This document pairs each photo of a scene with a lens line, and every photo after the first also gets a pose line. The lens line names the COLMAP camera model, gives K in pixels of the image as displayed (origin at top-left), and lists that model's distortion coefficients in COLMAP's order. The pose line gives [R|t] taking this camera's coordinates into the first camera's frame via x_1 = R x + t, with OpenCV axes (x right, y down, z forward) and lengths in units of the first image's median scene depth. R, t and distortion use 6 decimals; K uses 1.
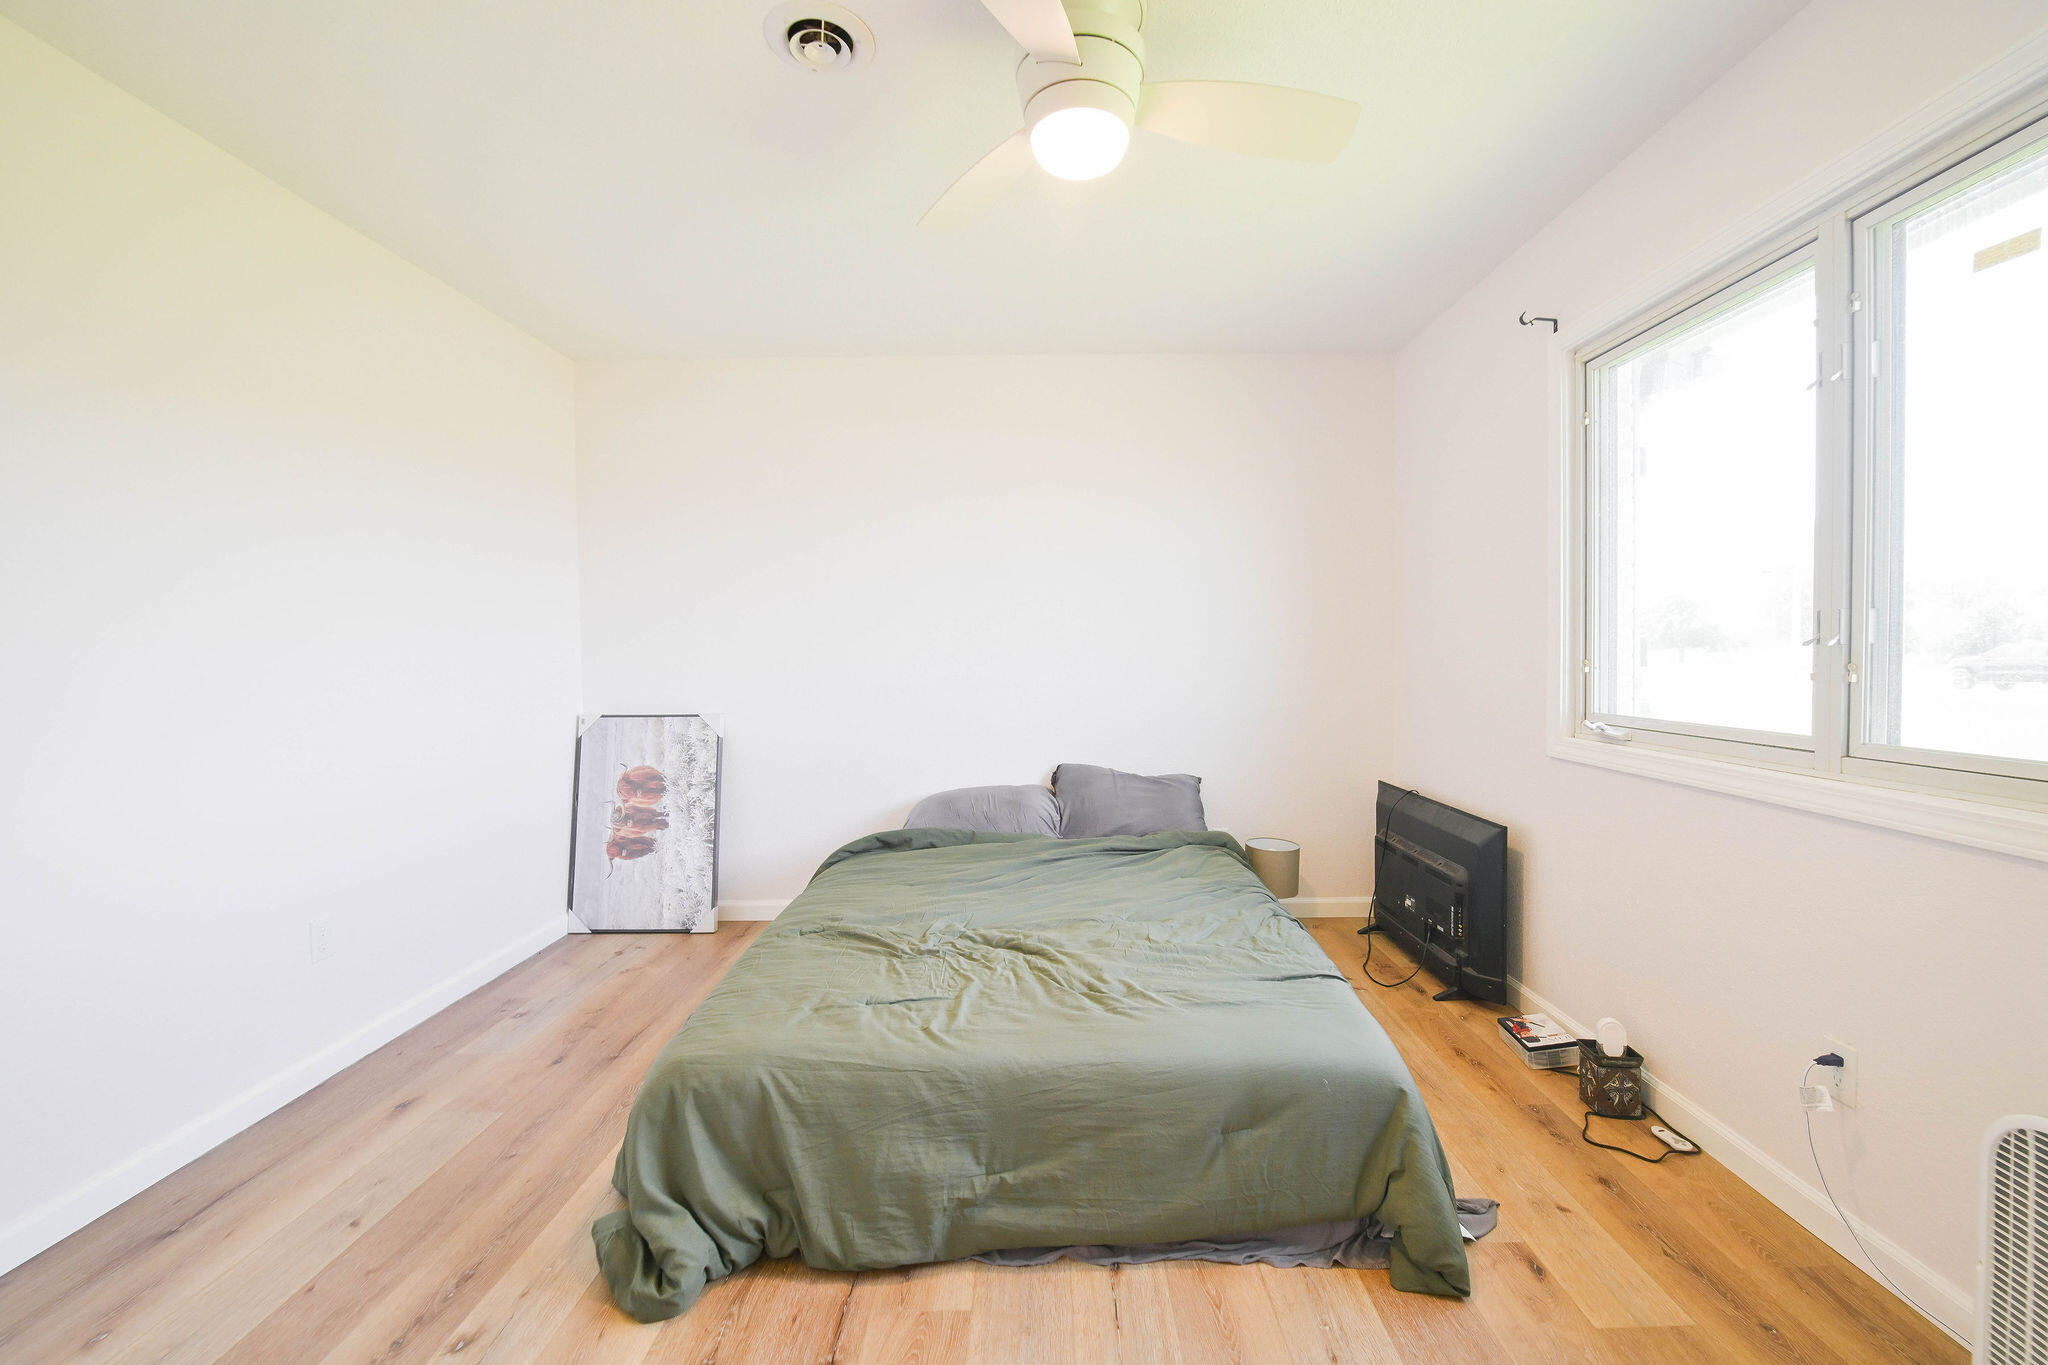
lens RADIAL K [[867.9, 0, 1024.0], [0, 867.9, 682.5], [0, 0, 1]] dist [-0.001240, -0.000147]
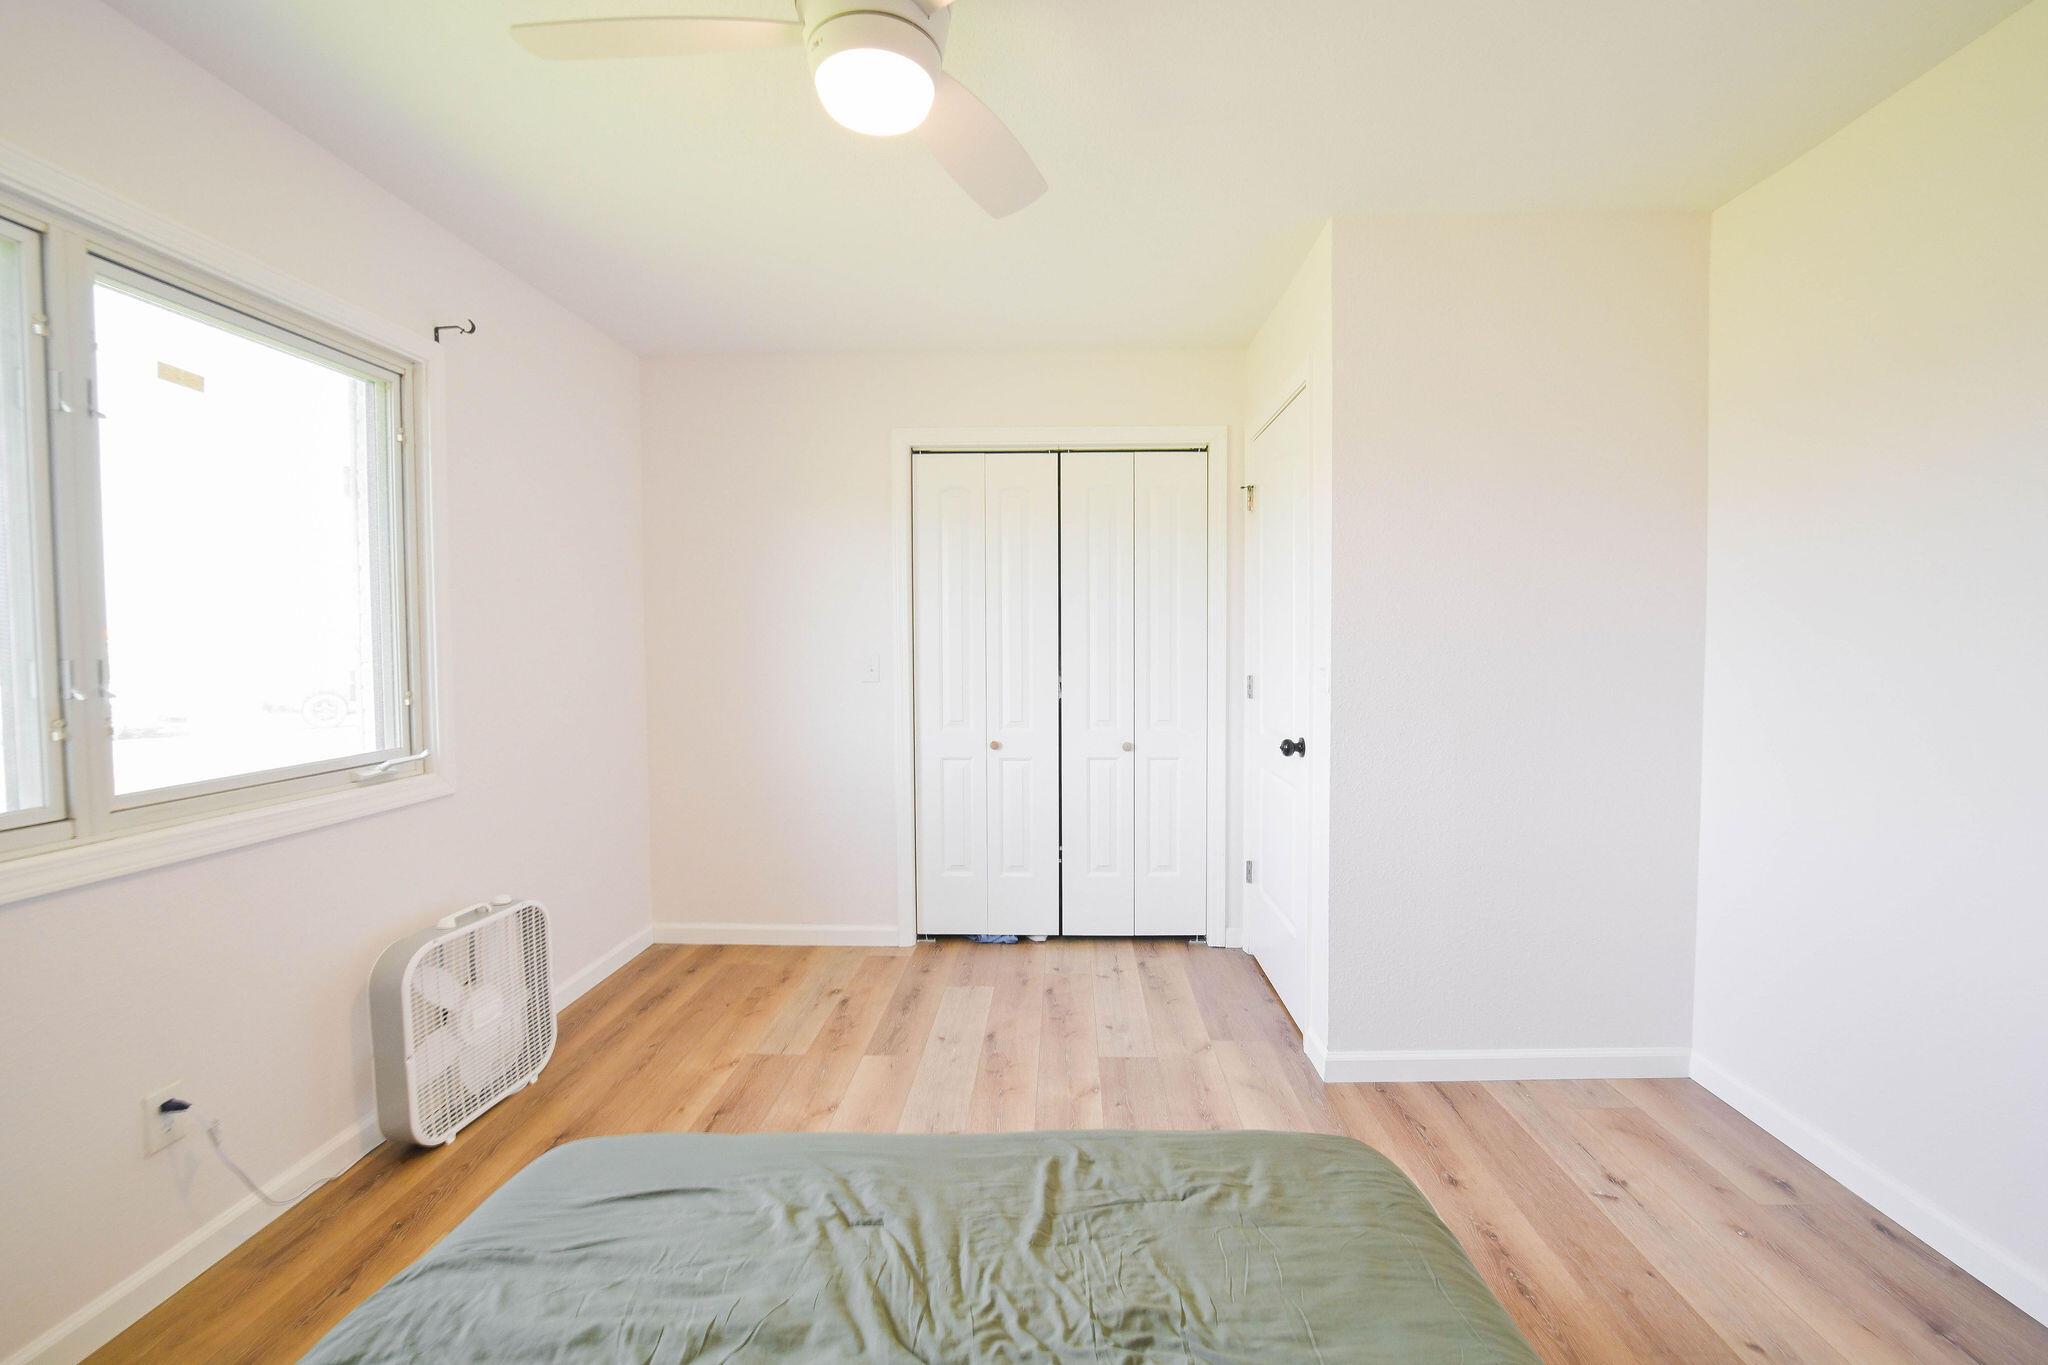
lens RADIAL K [[867.9, 0, 1024.0], [0, 867.9, 682.5], [0, 0, 1]] dist [-0.001240, -0.000147]
pose [[-0.998981, 0.016569, 0.041987, -0.104781], [0.019278, 0.997701, 0.064965, -0.100909], [-0.040814, 0.065708, -0.997004, 1.899733]]
